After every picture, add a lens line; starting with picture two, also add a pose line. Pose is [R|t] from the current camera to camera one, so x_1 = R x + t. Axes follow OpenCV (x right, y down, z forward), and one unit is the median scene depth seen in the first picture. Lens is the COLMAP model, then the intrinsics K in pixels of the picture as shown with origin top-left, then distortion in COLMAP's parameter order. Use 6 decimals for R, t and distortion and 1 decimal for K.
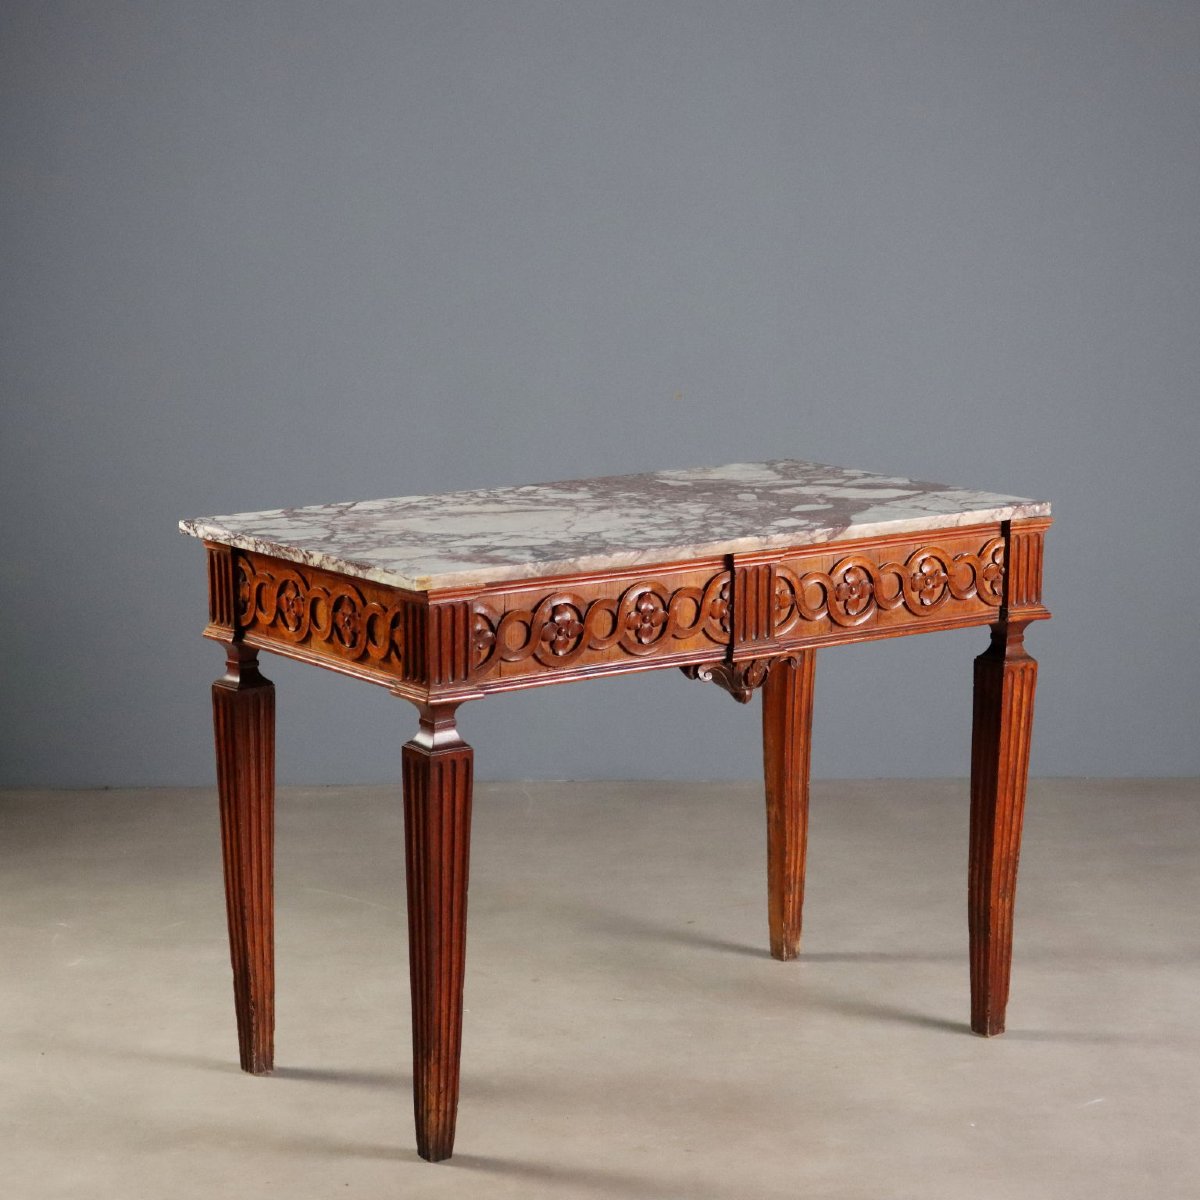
lens RADIAL K [[3368.5, 0, 587.4], [0, 3368.5, 633.1], [0, 0, 1]] dist [0.043811, 0.000000]
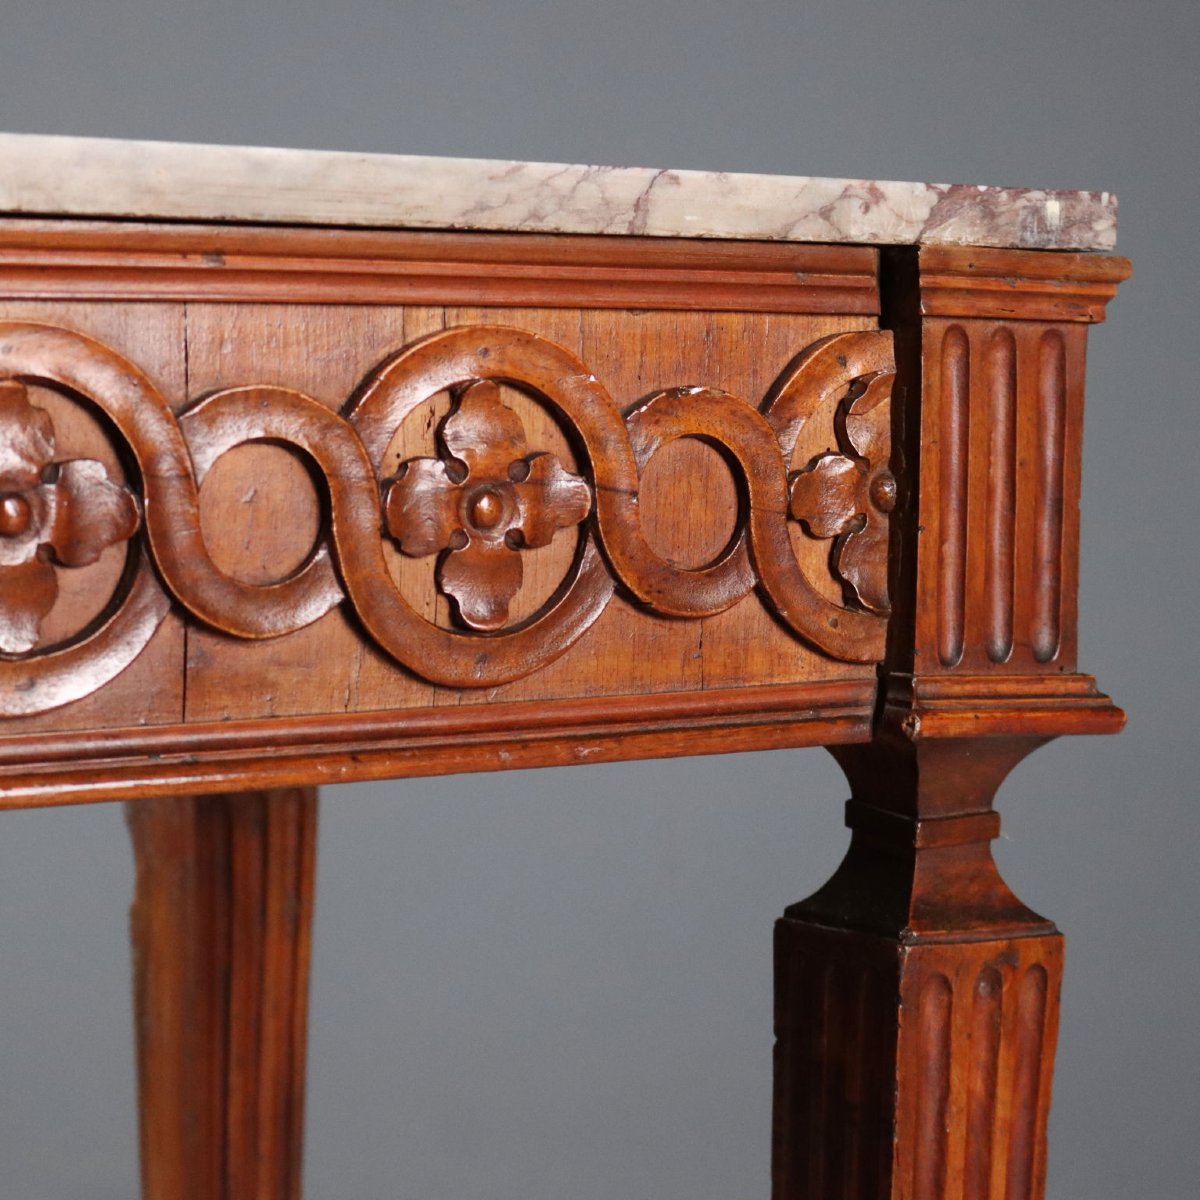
lens RADIAL K [[3019.6, 0, 604.0], [0, 3019.6, 532.1], [0, 0, 1]] dist [0.077172, 0.000000]
pose [[0.999265, 0.009126, -0.037241, 0.115978], [-0.013706, 0.992107, -0.124645, 0.007854], [0.035809, 0.125064, 0.991502, 0.837909]]
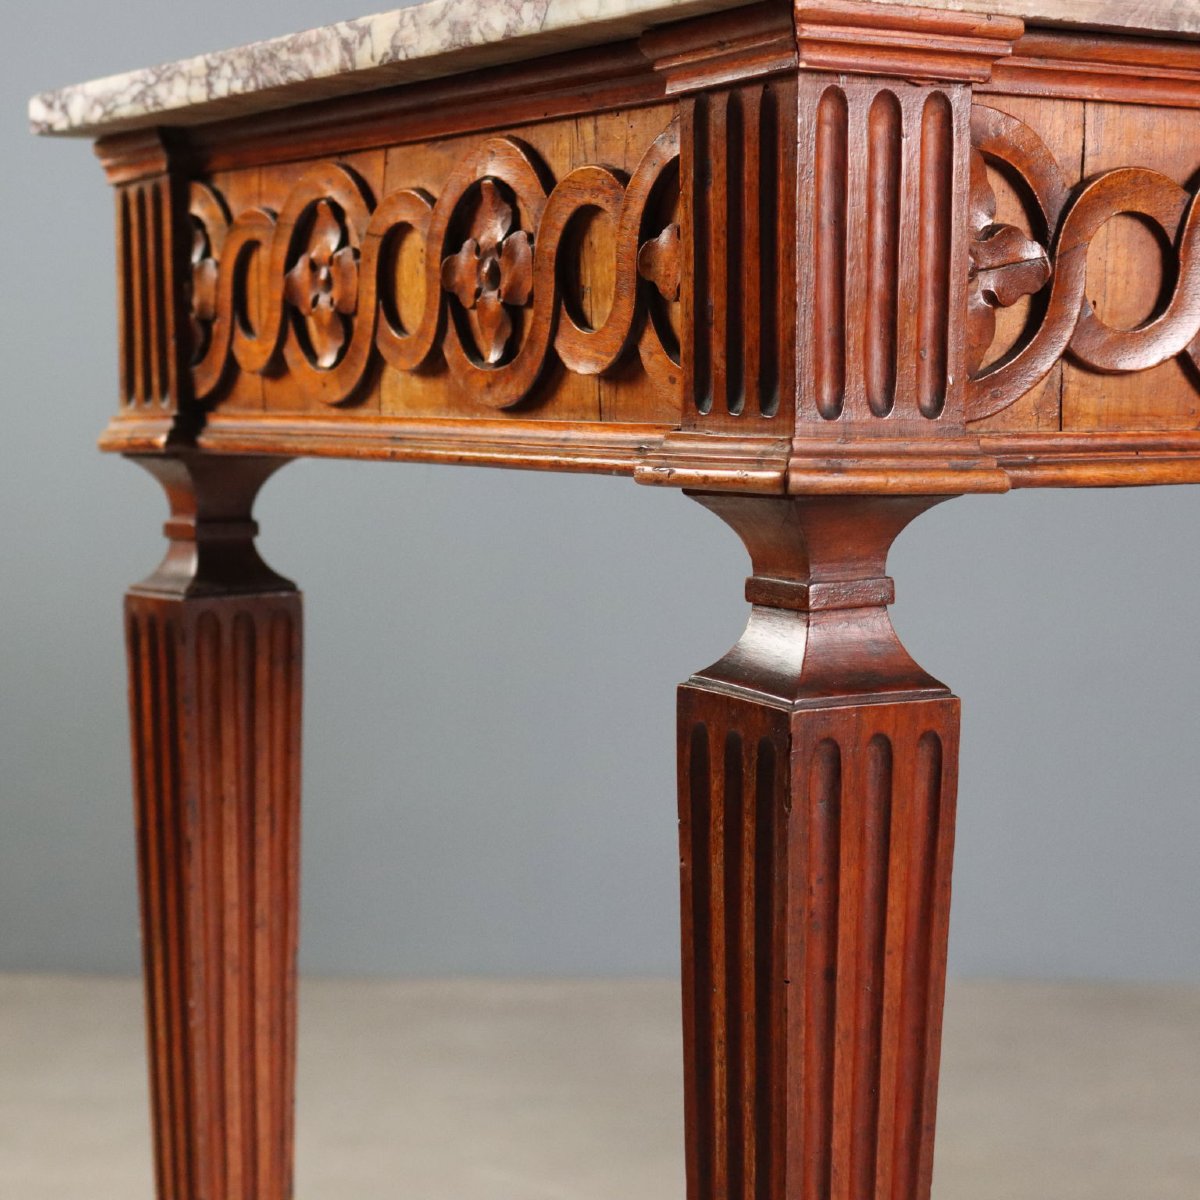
lens RADIAL K [[2796.0, 0, 605.4], [0, 2796.0, 600.5], [0, 0, 1]] dist [0.022210, 0.000000]
pose [[0.996768, 0.009458, -0.079776, -0.040344], [-0.018124, 0.993918, -0.108624, 0.046470], [0.078263, 0.109718, 0.990877, 0.729076]]
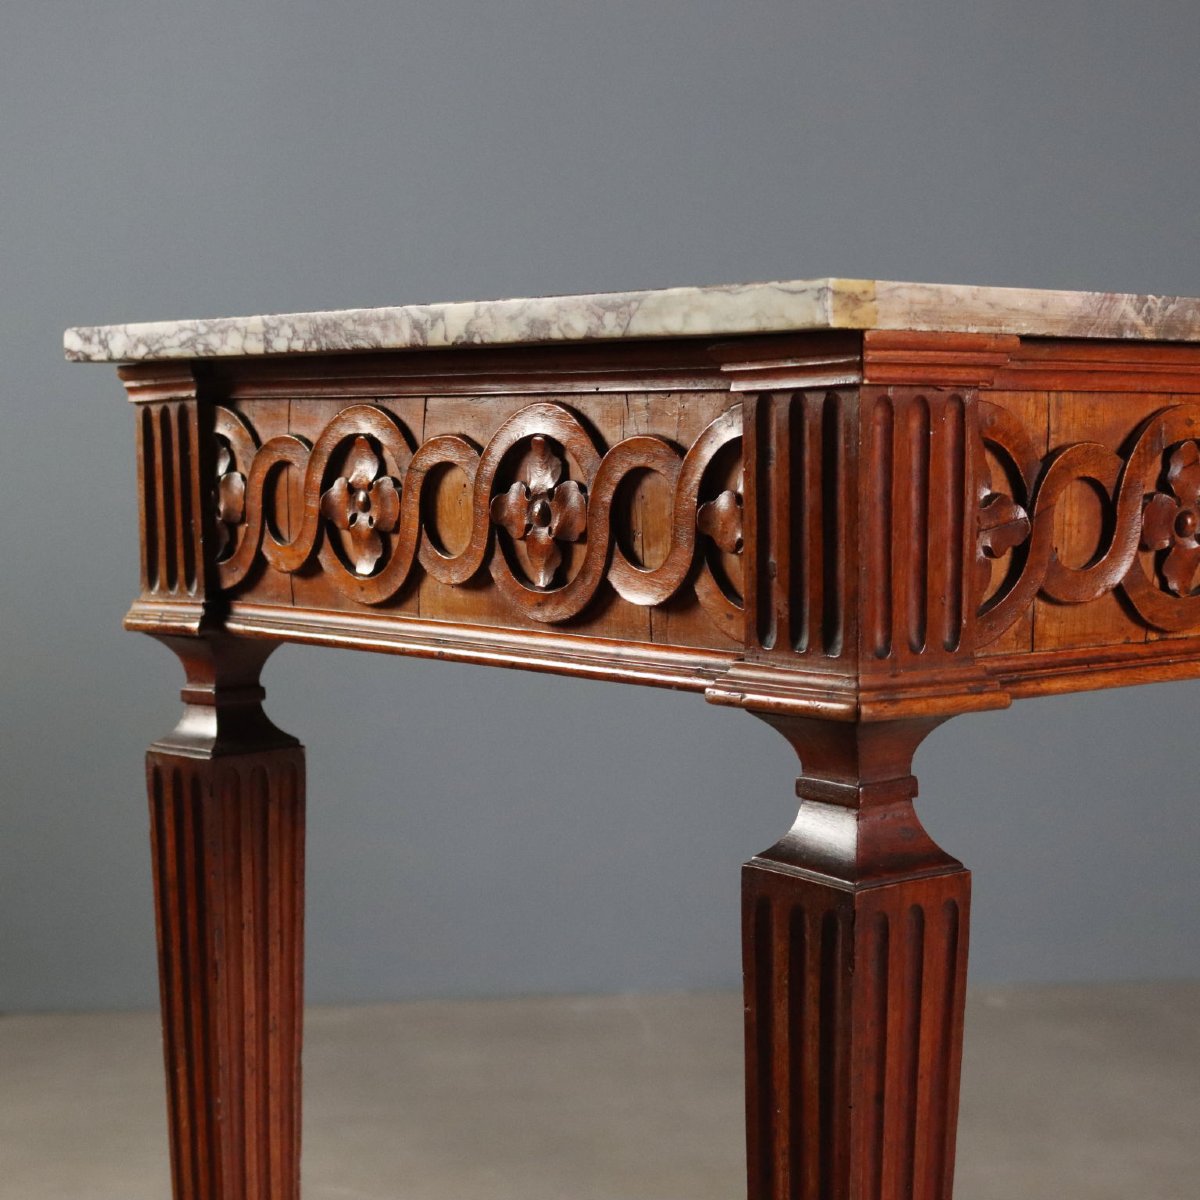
lens RADIAL K [[2478.9, 0, 597.1], [0, 2478.9, 601.0], [0, 0, 1]] dist [-0.007942, 0.000000]
pose [[0.998006, -0.007824, 0.062637, -0.076973], [0.014959, 0.993338, -0.114260, 0.032506], [-0.061325, 0.114969, 0.991474, 0.709408]]
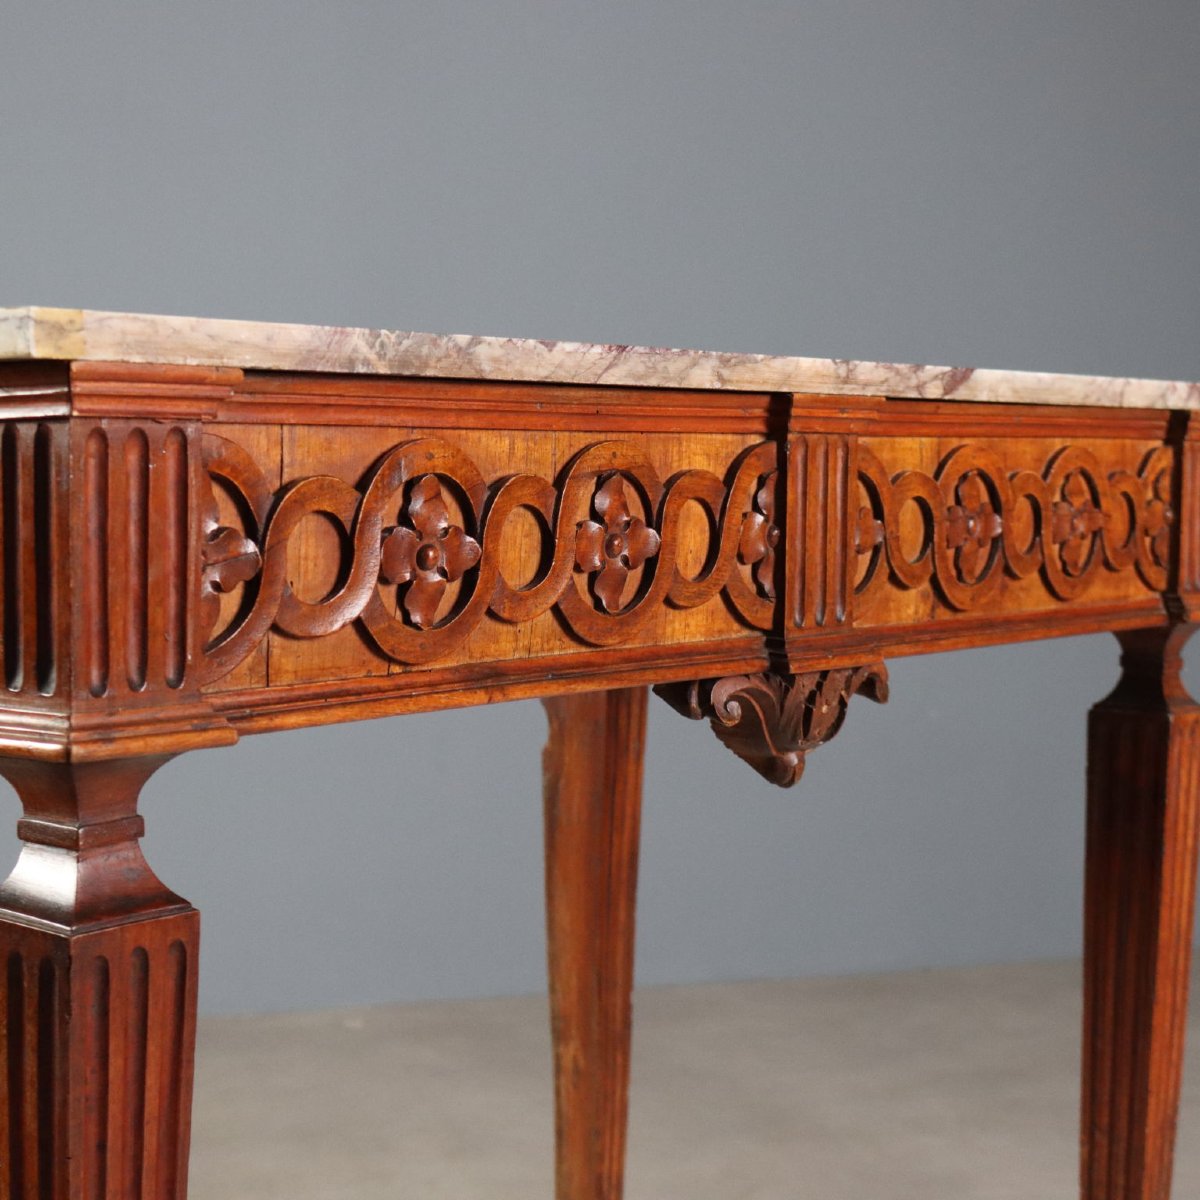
lens RADIAL K [[2478.9, 0, 597.0], [0, 2478.9, 598.9], [0, 0, 1]] dist [-0.007942, 0.000000]
pose [[0.956197, -0.010351, 0.292540, -0.060474], [0.046194, 0.992188, -0.115882, 0.031377], [-0.289056, 0.124319, 0.949206, 0.709160]]
